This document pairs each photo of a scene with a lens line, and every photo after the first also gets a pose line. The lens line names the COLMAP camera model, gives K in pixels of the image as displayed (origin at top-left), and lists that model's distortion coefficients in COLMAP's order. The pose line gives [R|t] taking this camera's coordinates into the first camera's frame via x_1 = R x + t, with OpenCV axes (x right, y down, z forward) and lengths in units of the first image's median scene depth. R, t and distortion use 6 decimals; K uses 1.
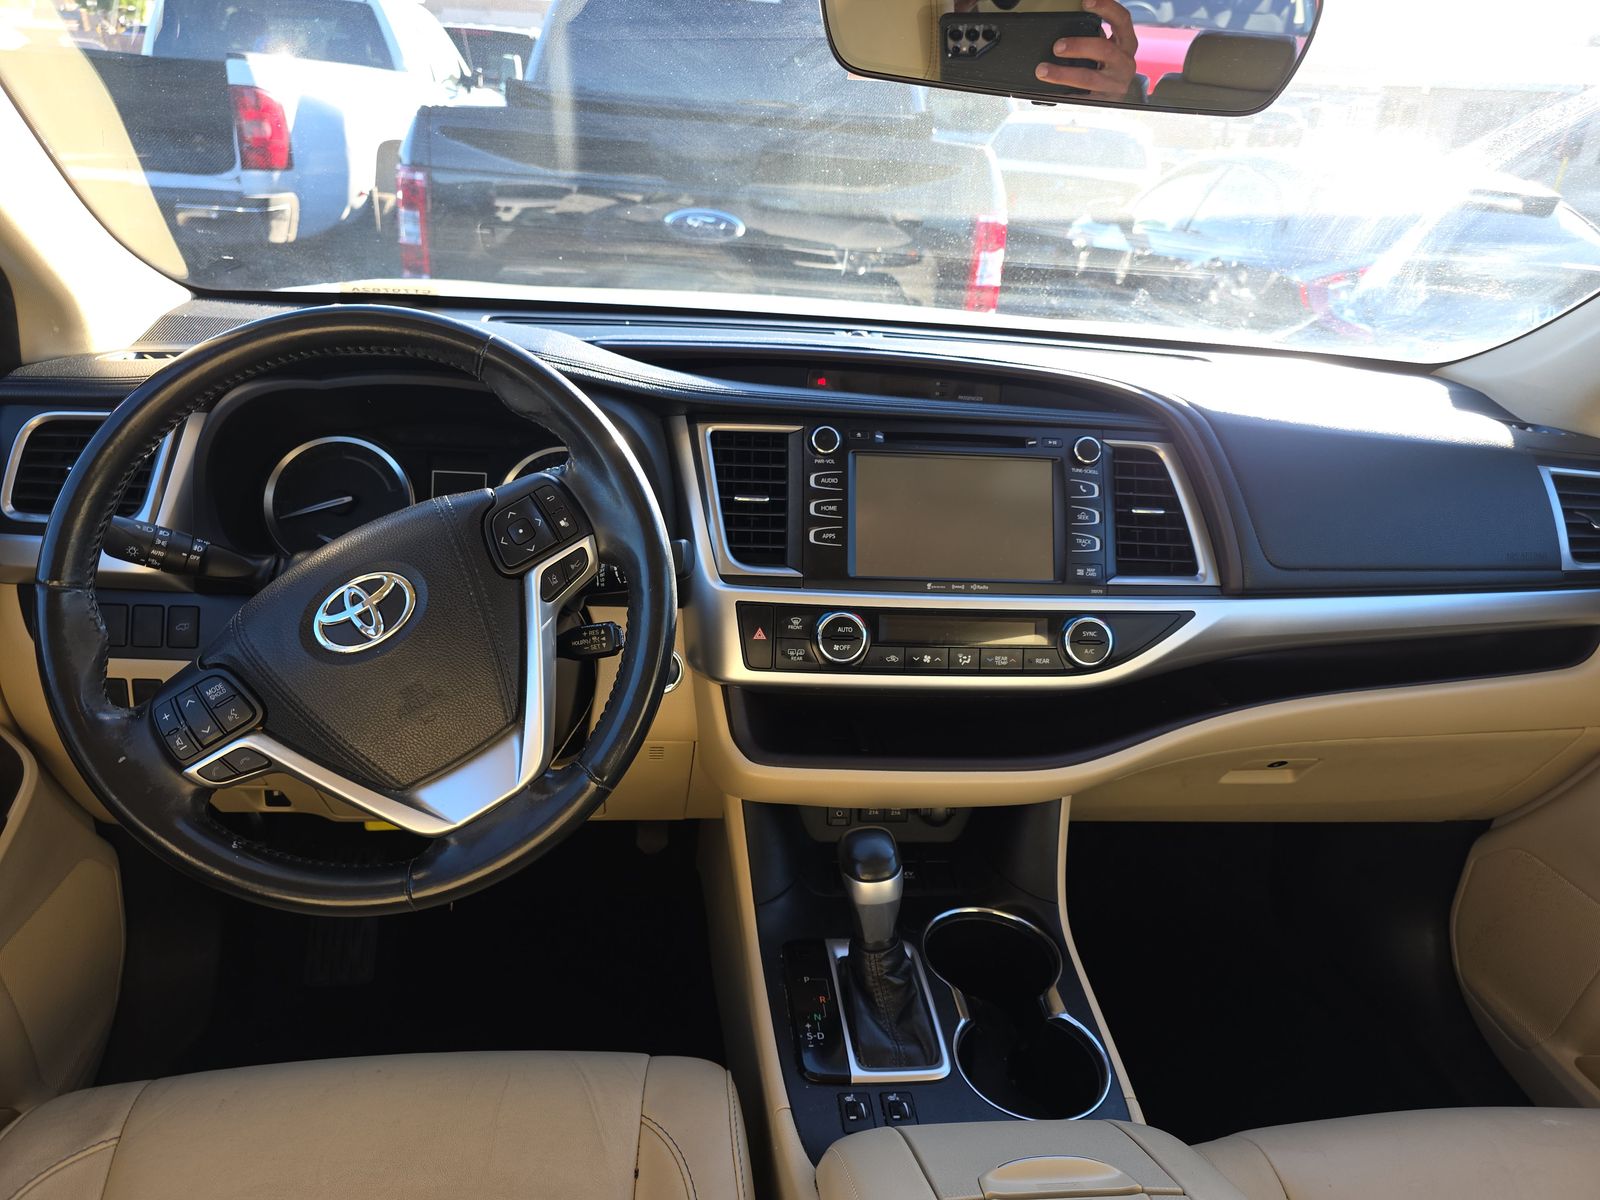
lens RADIAL K [[1077.4, 0, 801.7], [0, 1077.4, 608.1], [0, 0, 1]] dist [0.087382, -0.132803]
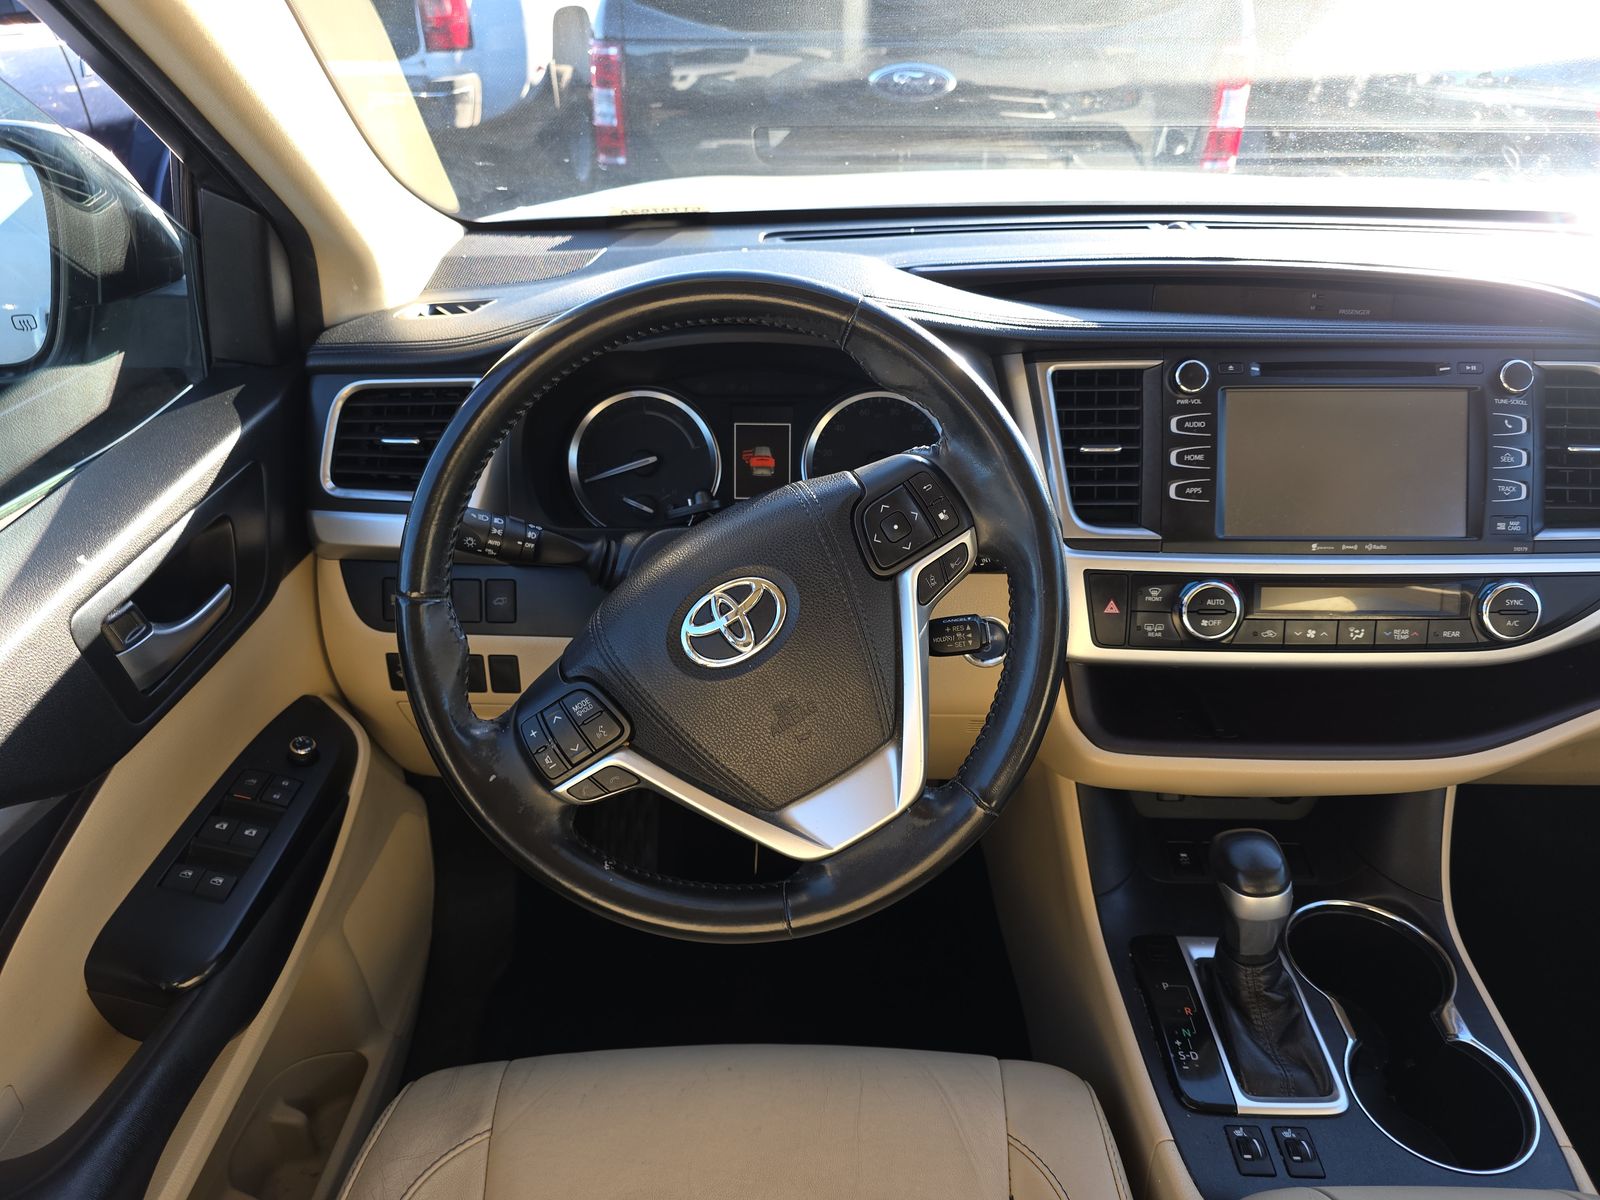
lens RADIAL K [[1077.4, 0, 801.7], [0, 1077.4, 608.1], [0, 0, 1]] dist [0.087382, -0.132803]
pose [[0.988956, 0.000288, -0.148208, -0.159261], [0.017884, 0.992459, 0.121264, -0.087249], [0.147125, -0.122575, 0.981493, 0.096205]]
